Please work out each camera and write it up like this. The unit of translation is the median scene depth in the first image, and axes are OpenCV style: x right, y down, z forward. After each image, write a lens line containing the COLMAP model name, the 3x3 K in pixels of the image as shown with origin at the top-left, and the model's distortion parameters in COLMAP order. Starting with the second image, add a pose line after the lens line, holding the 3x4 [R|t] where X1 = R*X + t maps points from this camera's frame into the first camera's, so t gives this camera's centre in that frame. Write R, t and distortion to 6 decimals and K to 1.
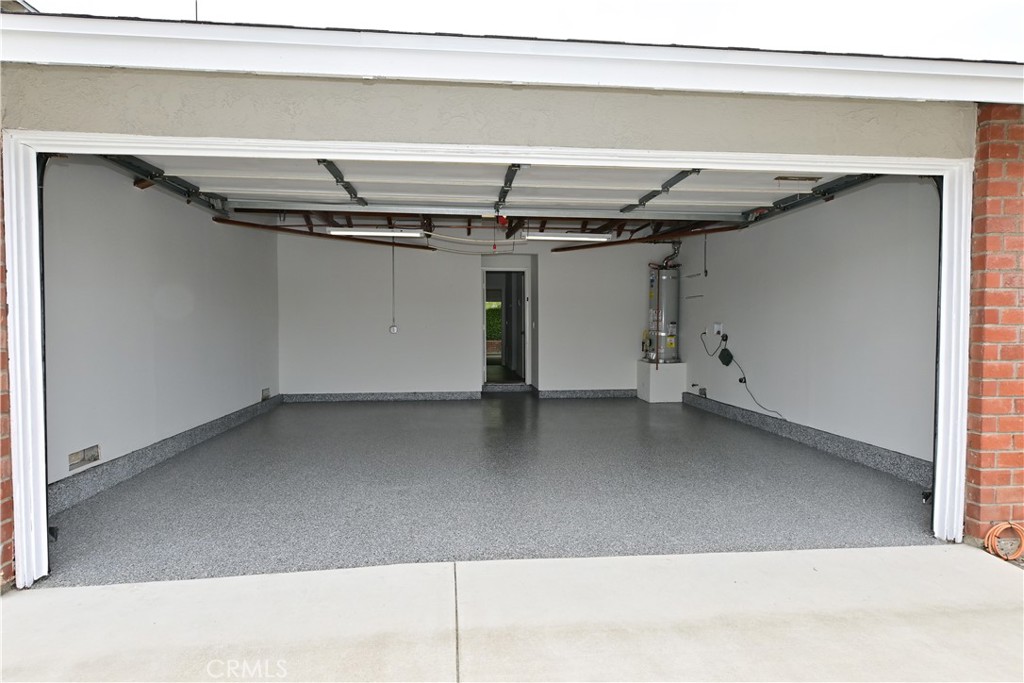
lens RADIAL K [[598.0, 0, 512.0], [0, 598.0, 341.5], [0, 0, 1]] dist [0.000987, 0.000031]
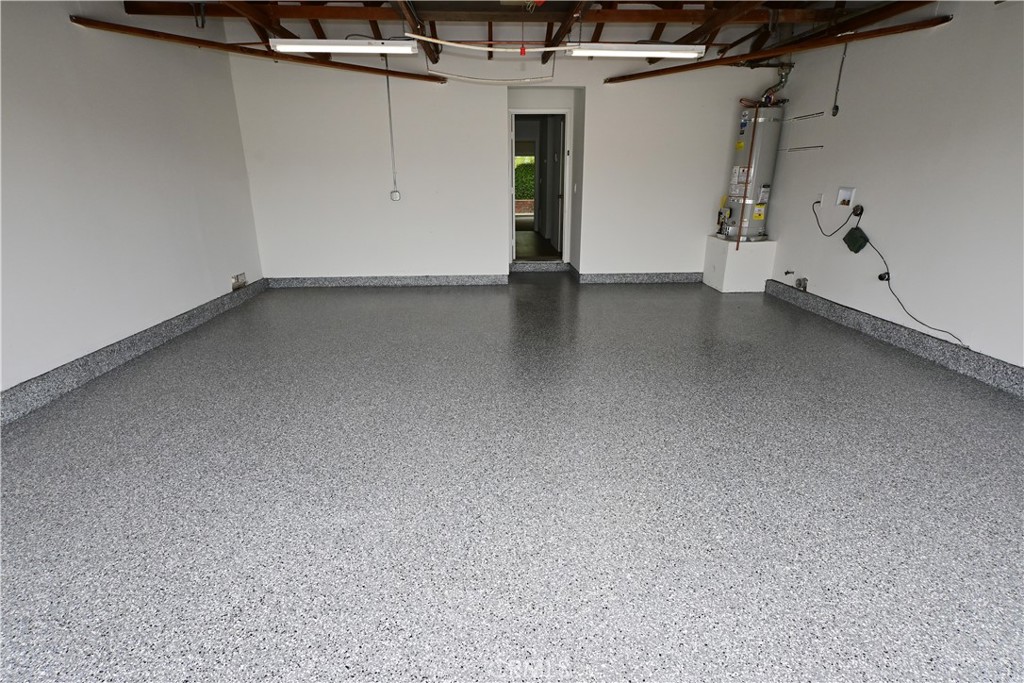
lens RADIAL K [[504.9, 0, 511.4], [0, 504.9, 344.7], [0, 0, 1]] dist [-0.000872, 0.001419]
pose [[0.998115, 0.016121, -0.059208, -0.005224], [0.001611, 0.957657, 0.287908, -0.023151], [0.061342, -0.287461, 0.955826, 0.324149]]
